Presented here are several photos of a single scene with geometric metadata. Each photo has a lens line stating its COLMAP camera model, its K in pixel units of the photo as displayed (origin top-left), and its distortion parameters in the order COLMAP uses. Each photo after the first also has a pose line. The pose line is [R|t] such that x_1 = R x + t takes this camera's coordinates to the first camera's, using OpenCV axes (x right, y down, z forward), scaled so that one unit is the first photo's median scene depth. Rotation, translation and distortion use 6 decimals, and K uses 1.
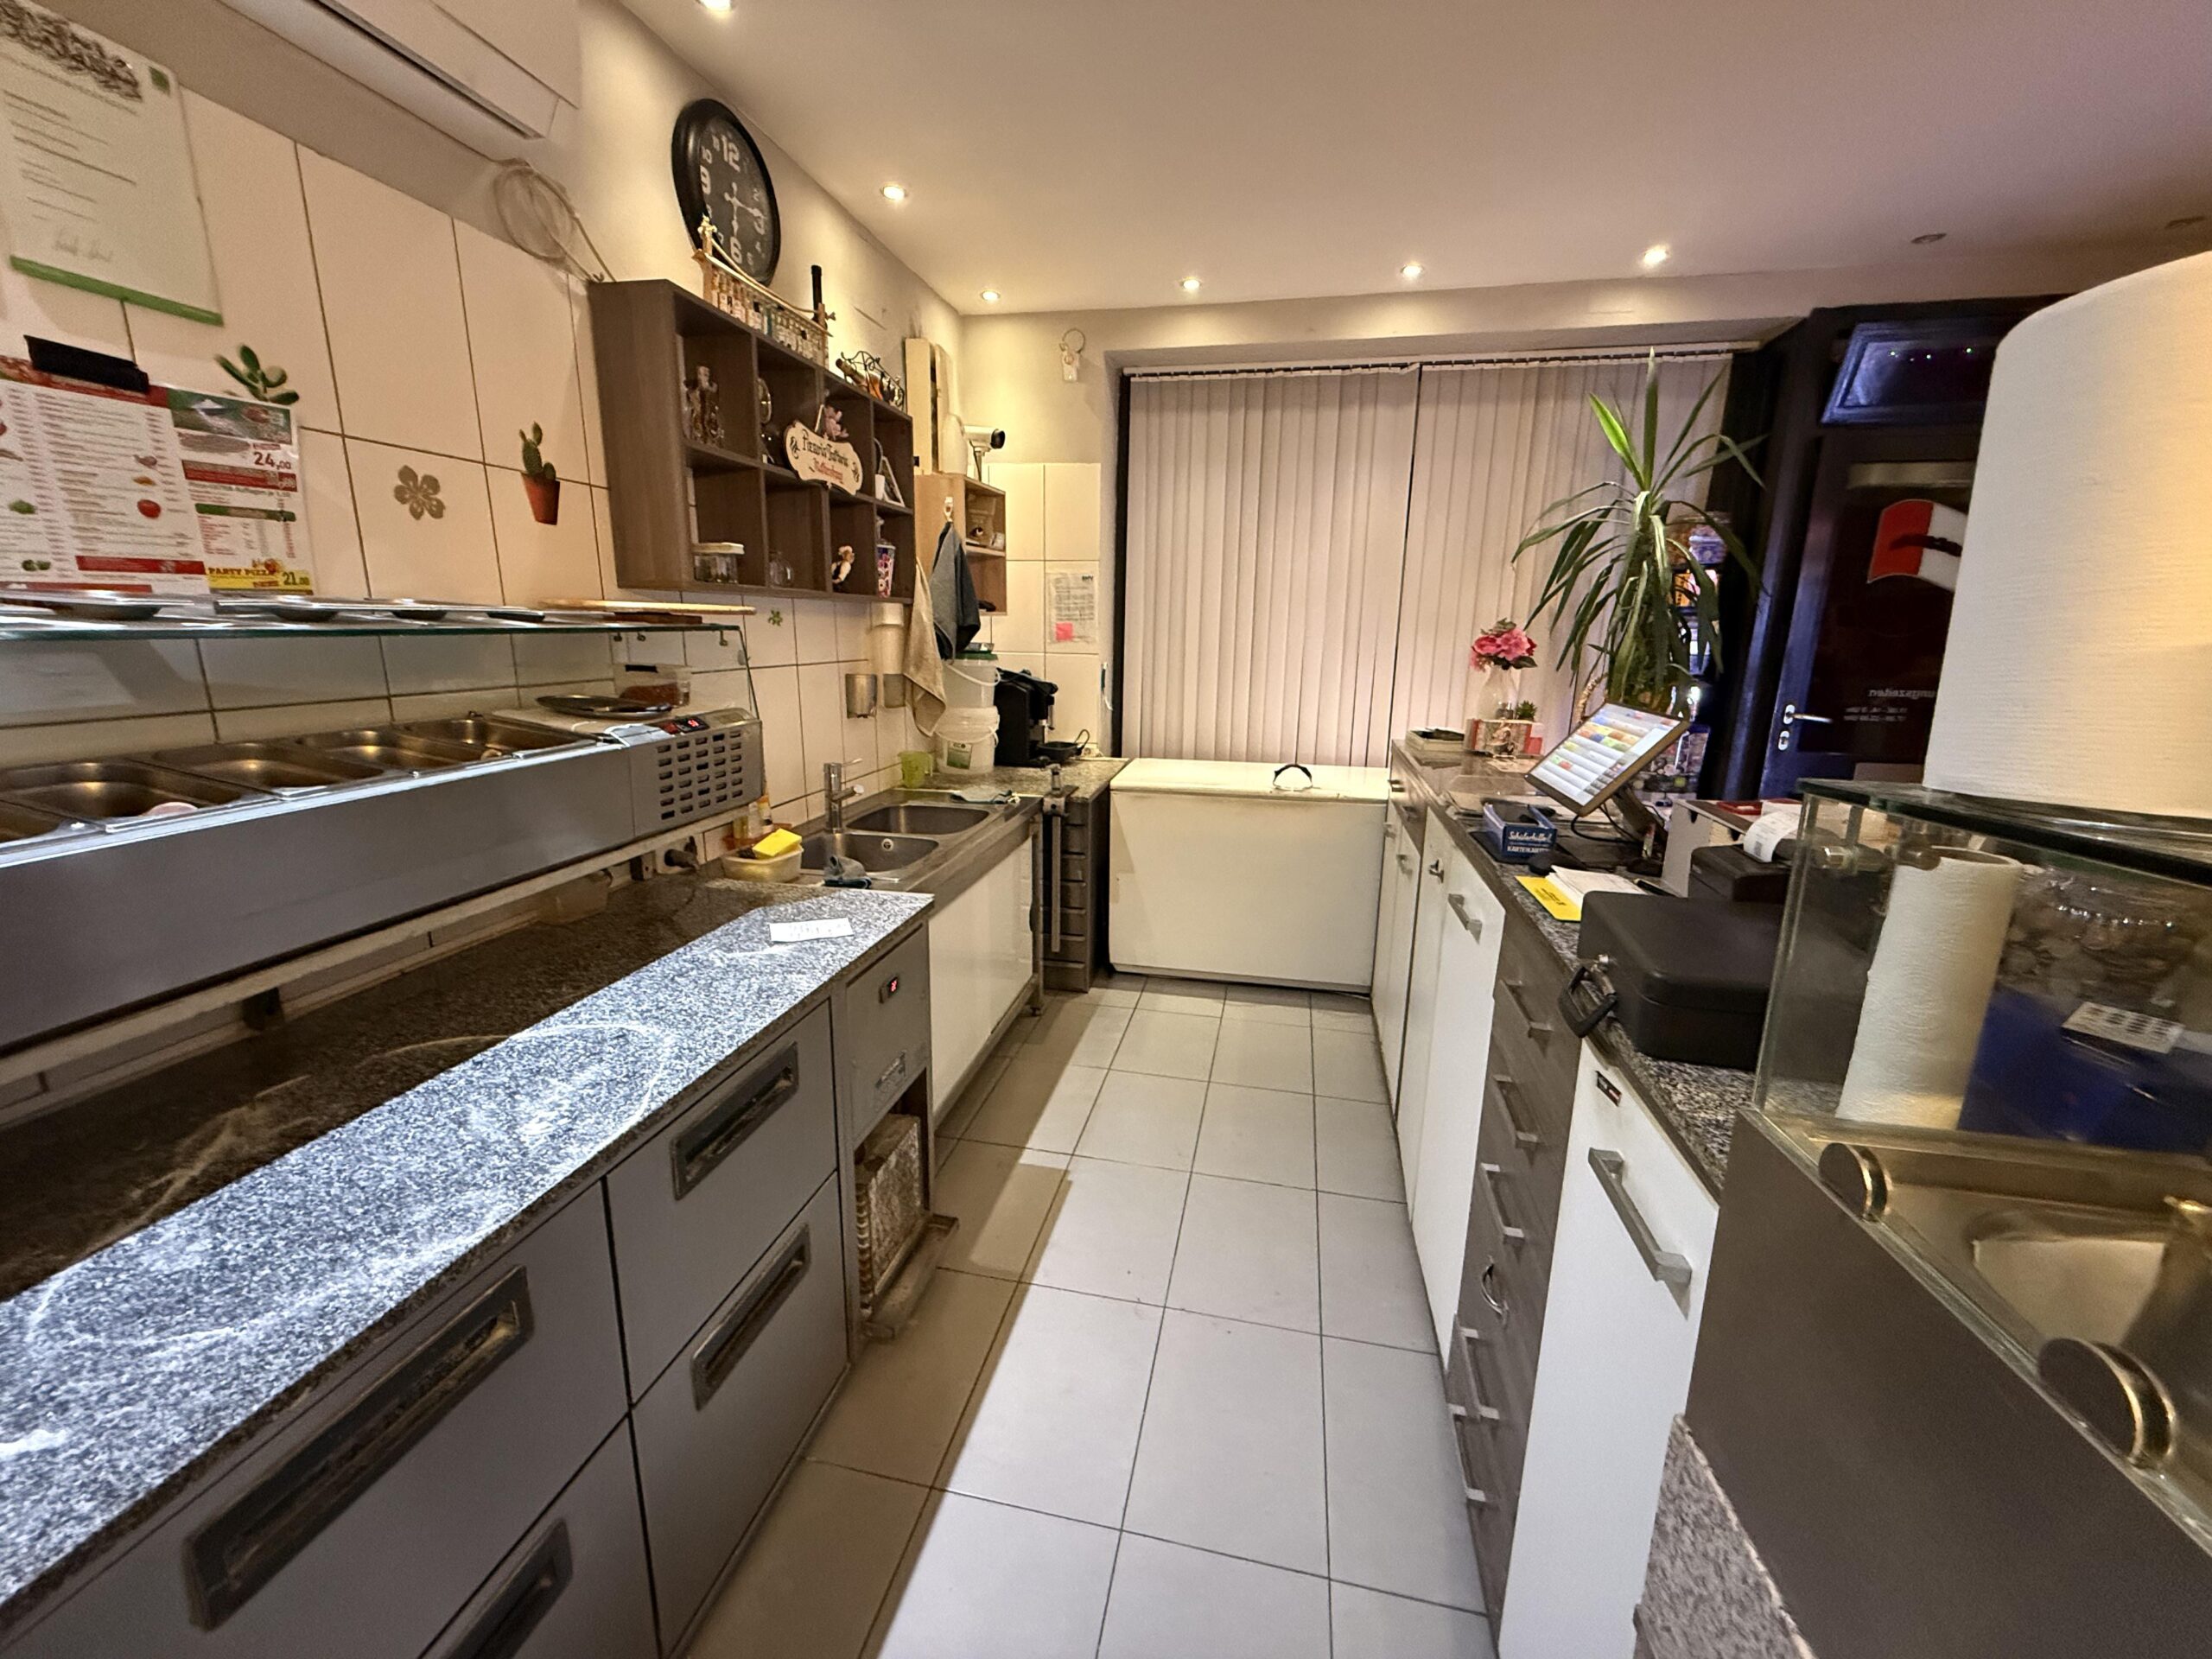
lens RADIAL K [[877.9, 0, 1106.0], [0, 877.9, 829.5], [0, 0, 1]] dist [0.000035, -0.000154]
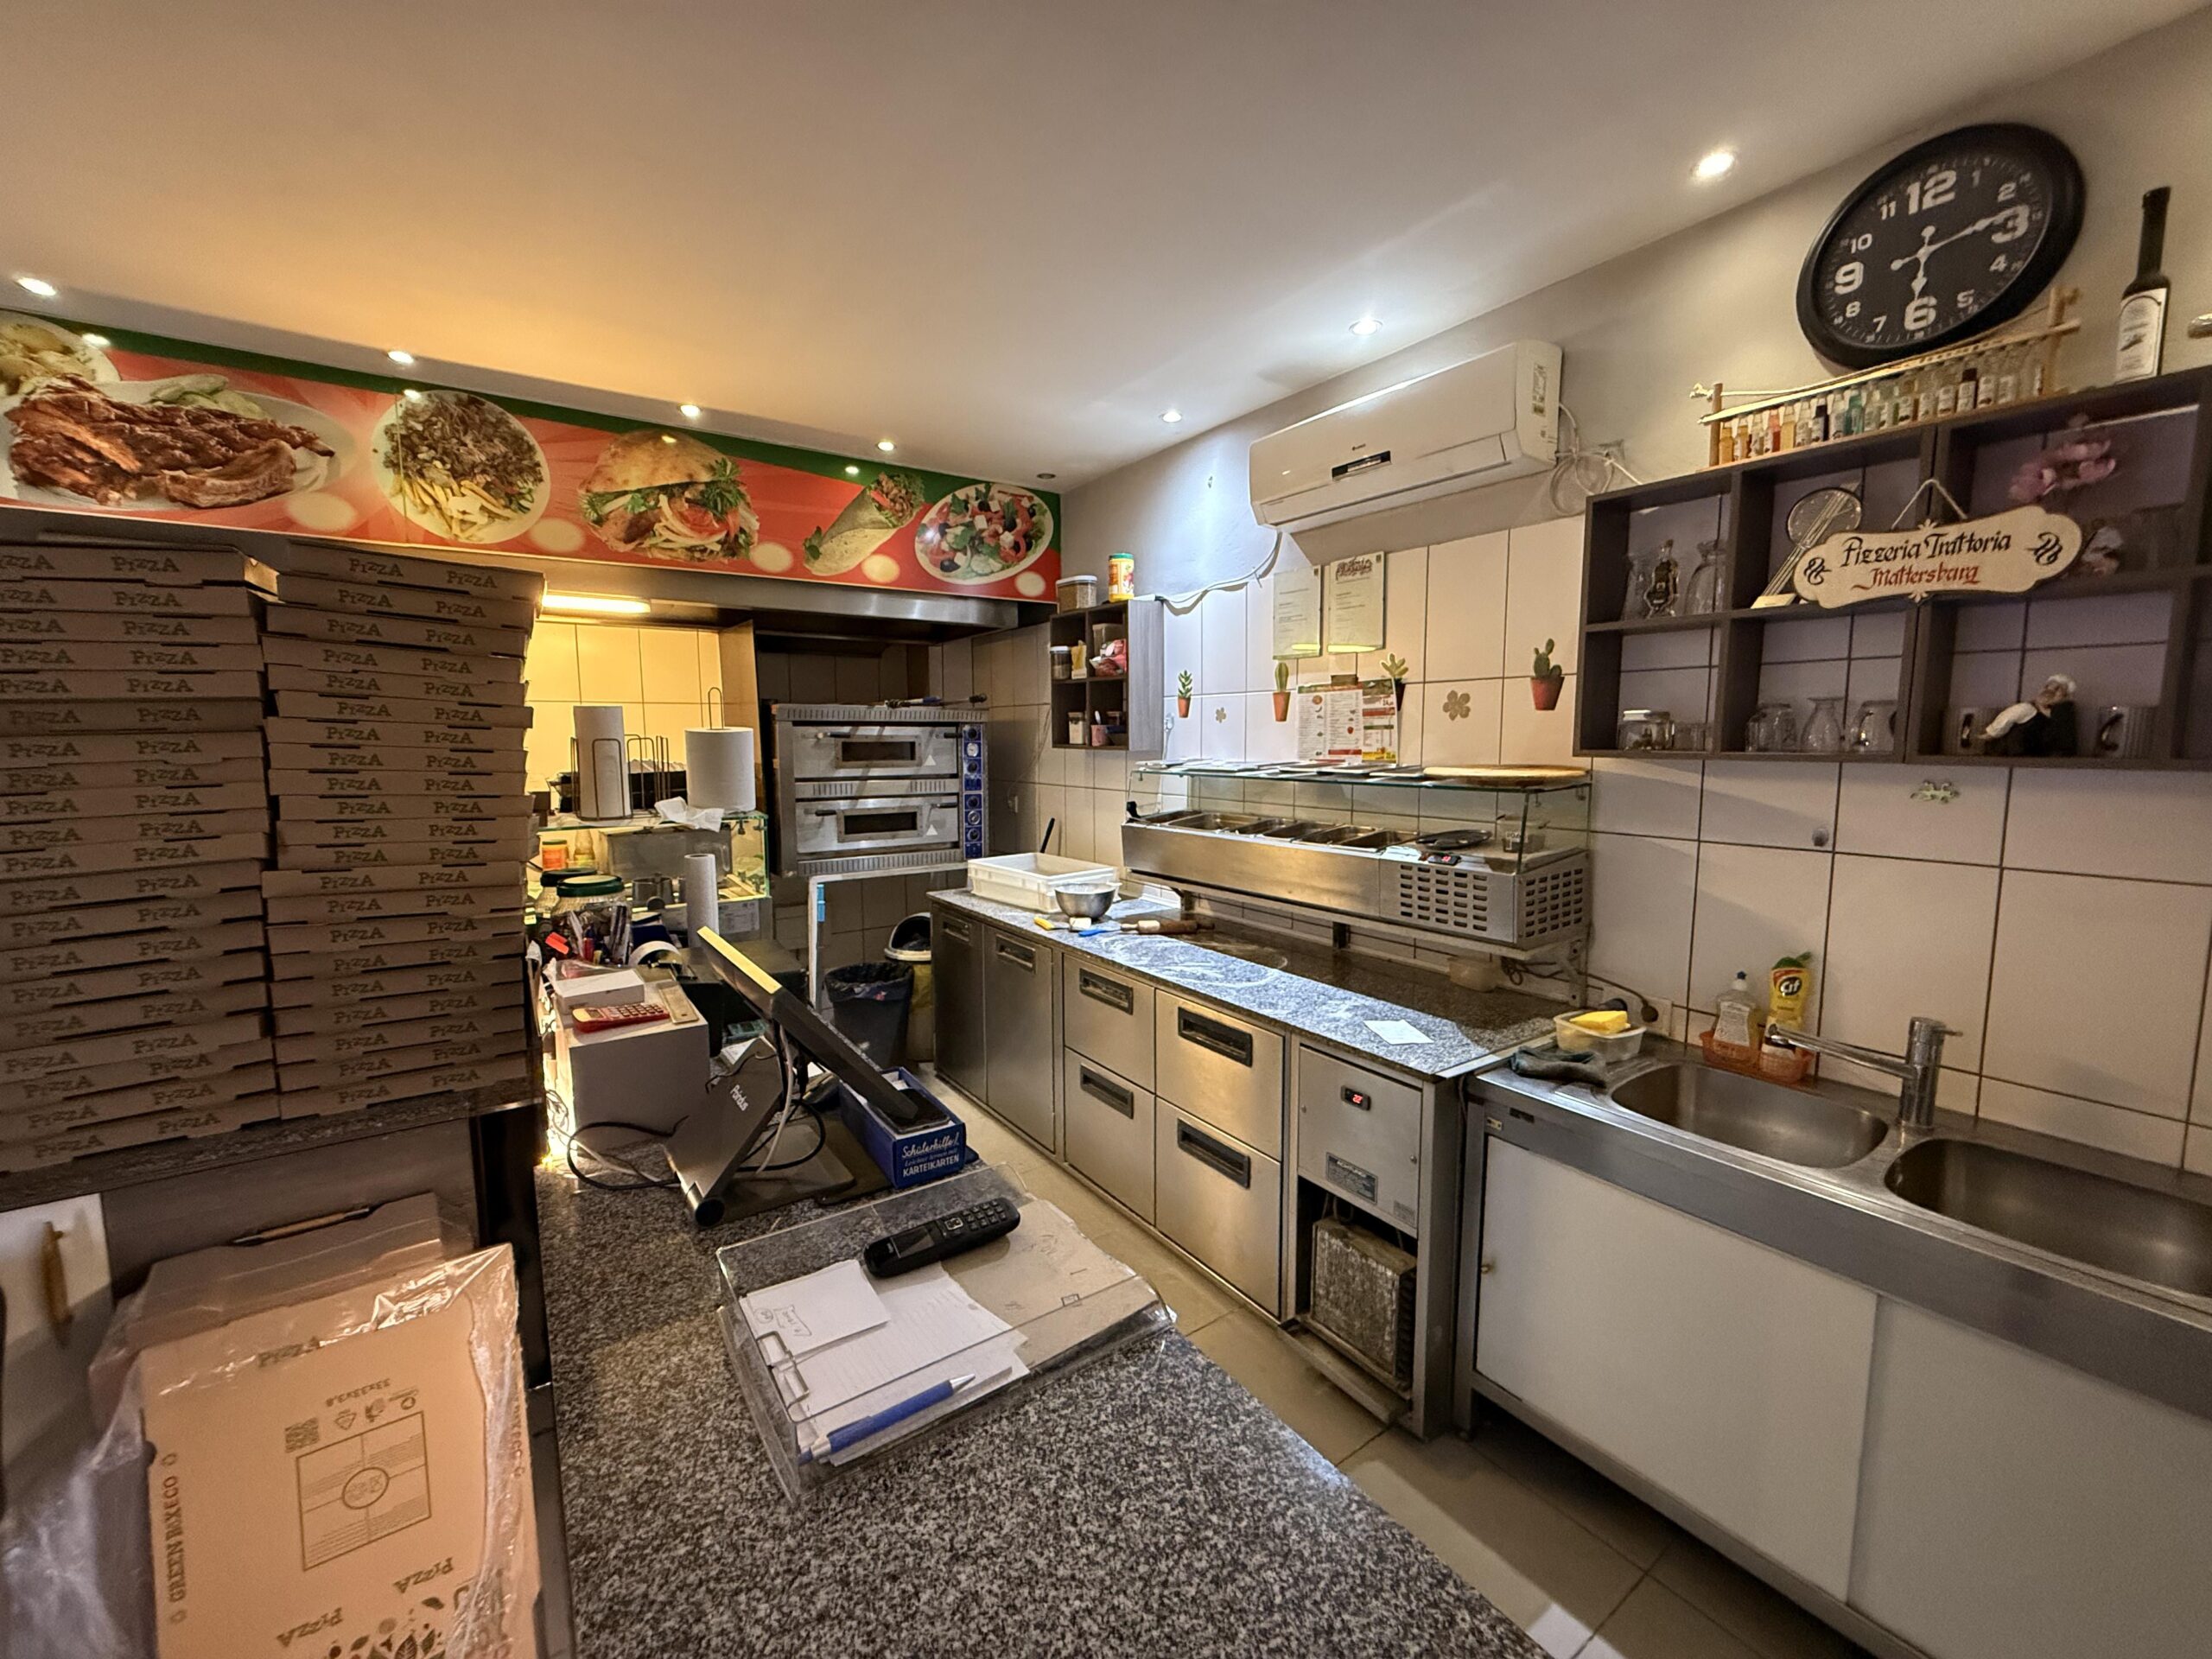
lens RADIAL K [[877.9, 0, 1106.0], [0, 877.9, 829.5], [0, 0, 1]] dist [0.000035, -0.000154]
pose [[-0.683982, 0.065813, -0.726524, 0.947540], [-0.174058, 0.952435, 0.250144, -0.461491], [0.708429, 0.297552, -0.639993, 1.686759]]
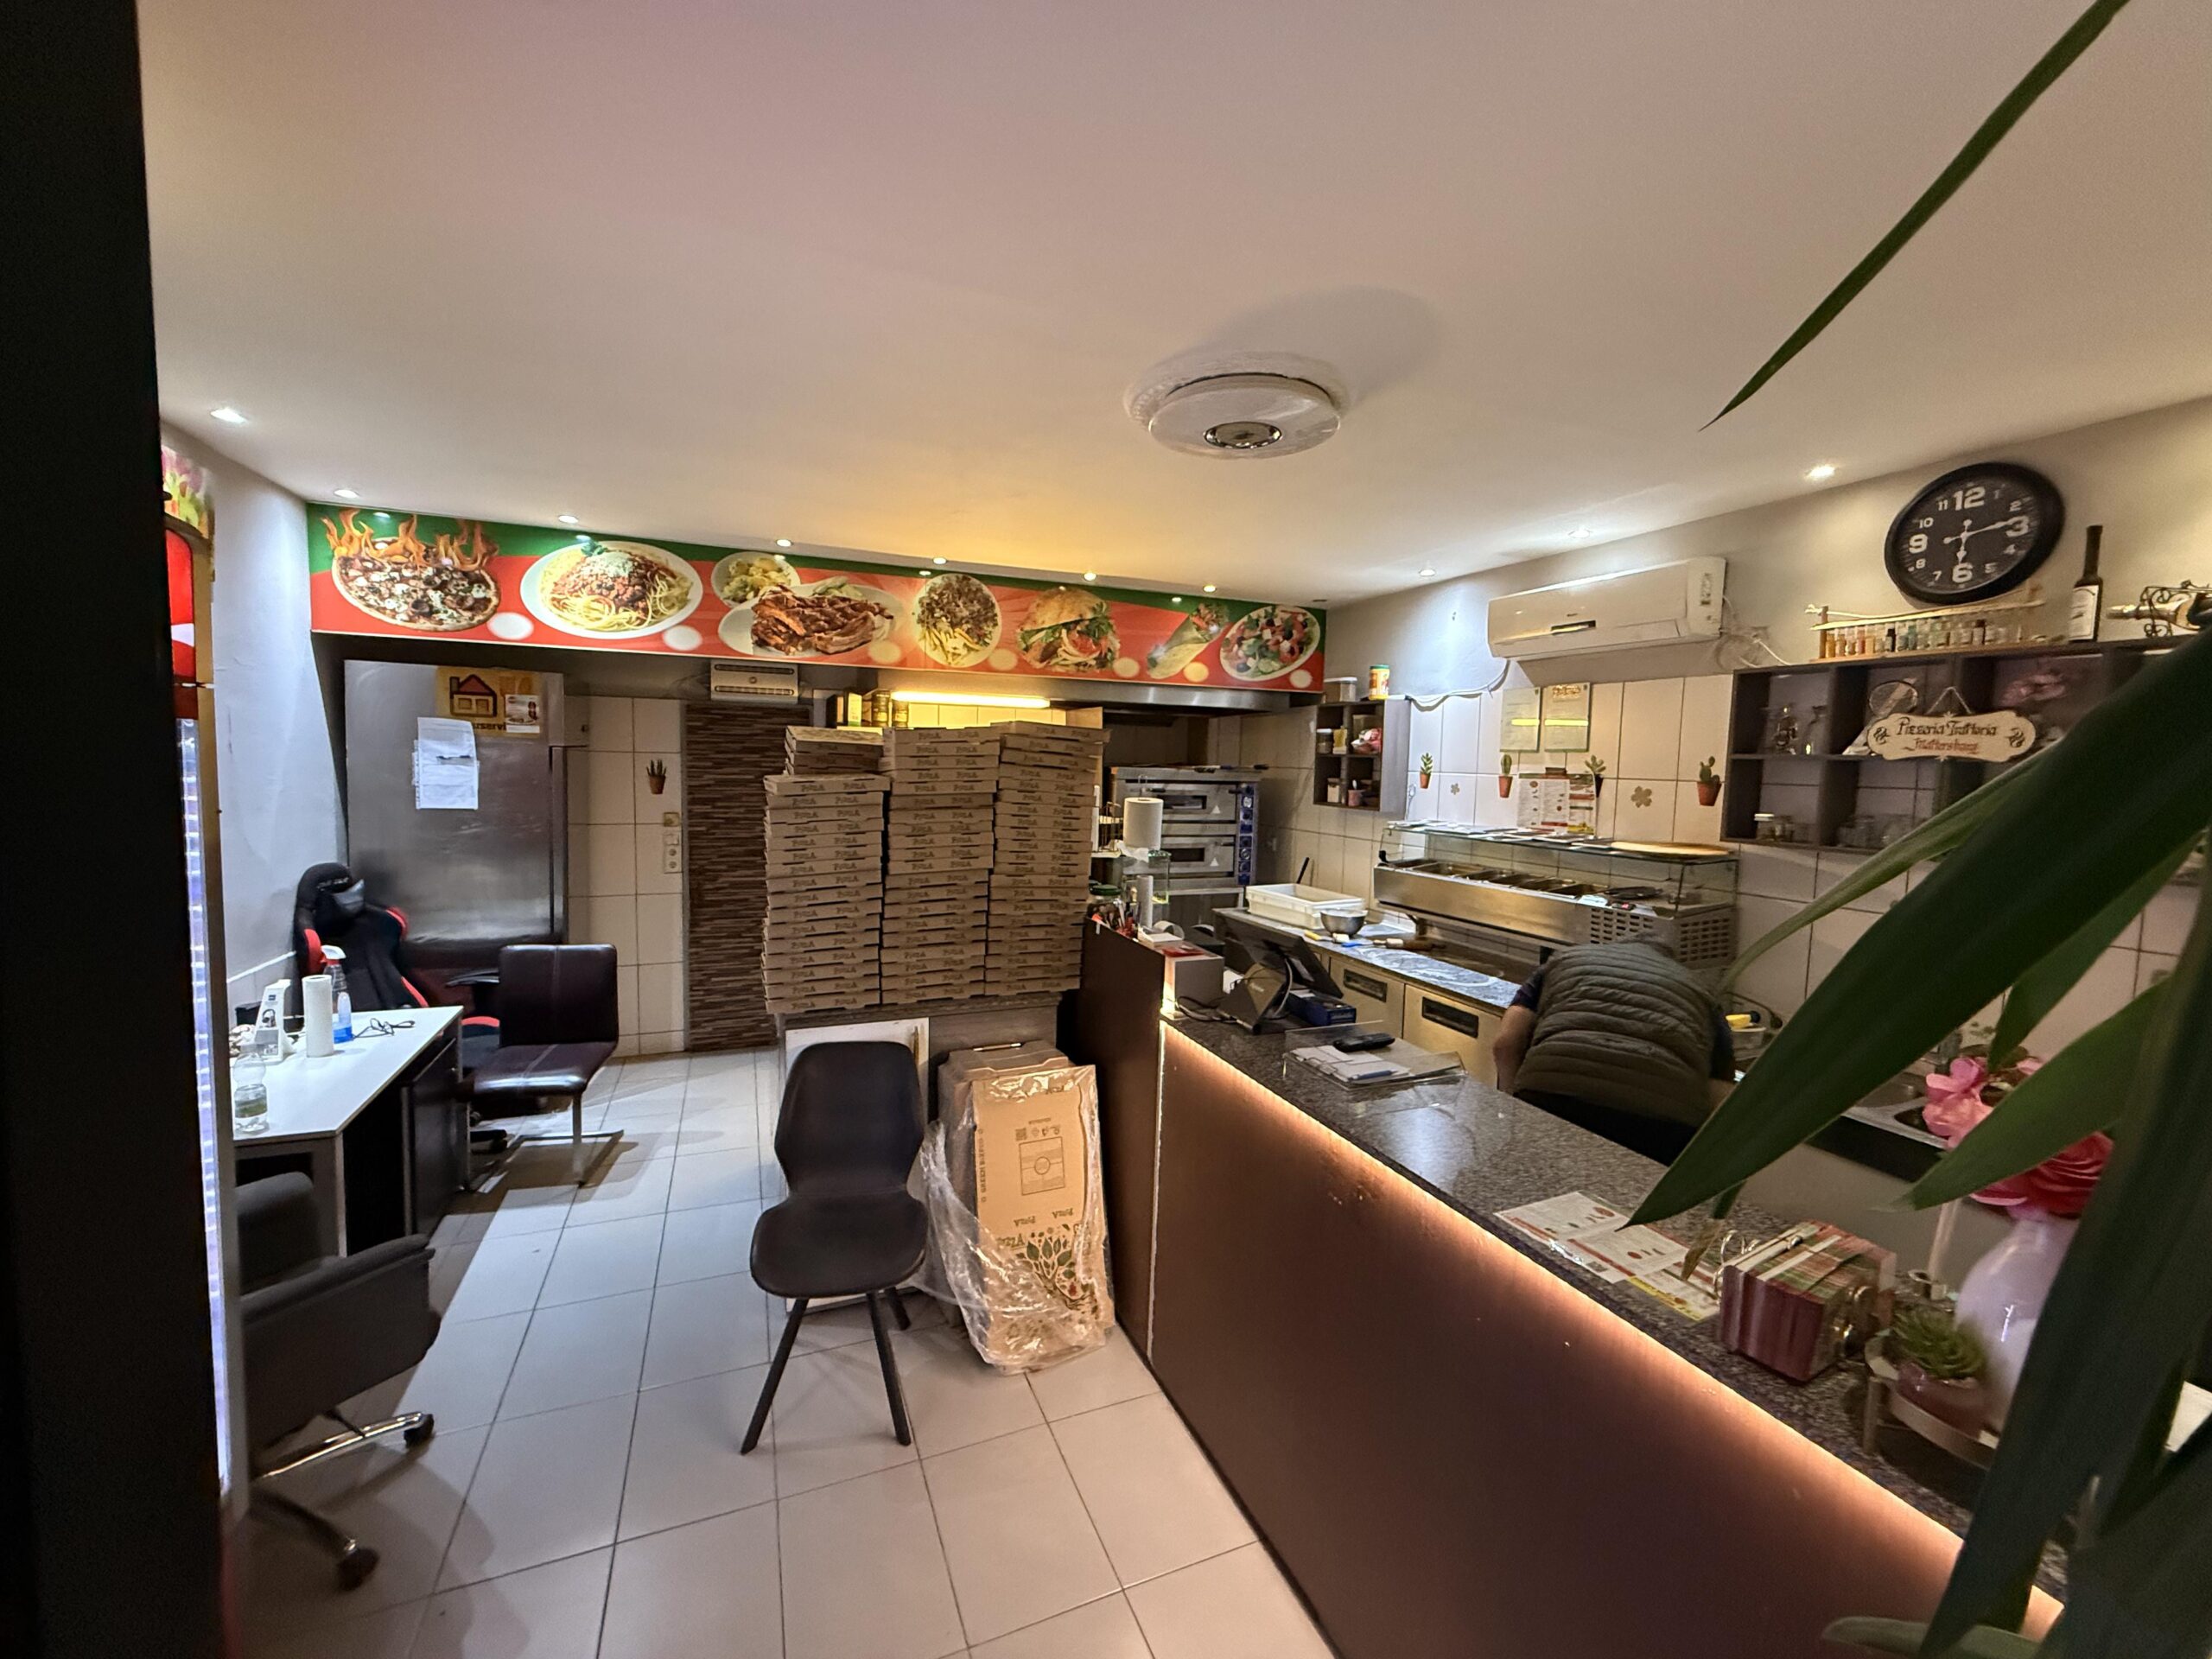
lens RADIAL K [[877.9, 0, 1106.0], [0, 877.9, 829.5], [0, 0, 1]] dist [0.000035, -0.000154]
pose [[-0.822814, 0.009980, -0.568223, 1.783489], [-0.166077, 0.951979, 0.257207, -0.671916], [0.543504, 0.306002, -0.781644, 2.108190]]
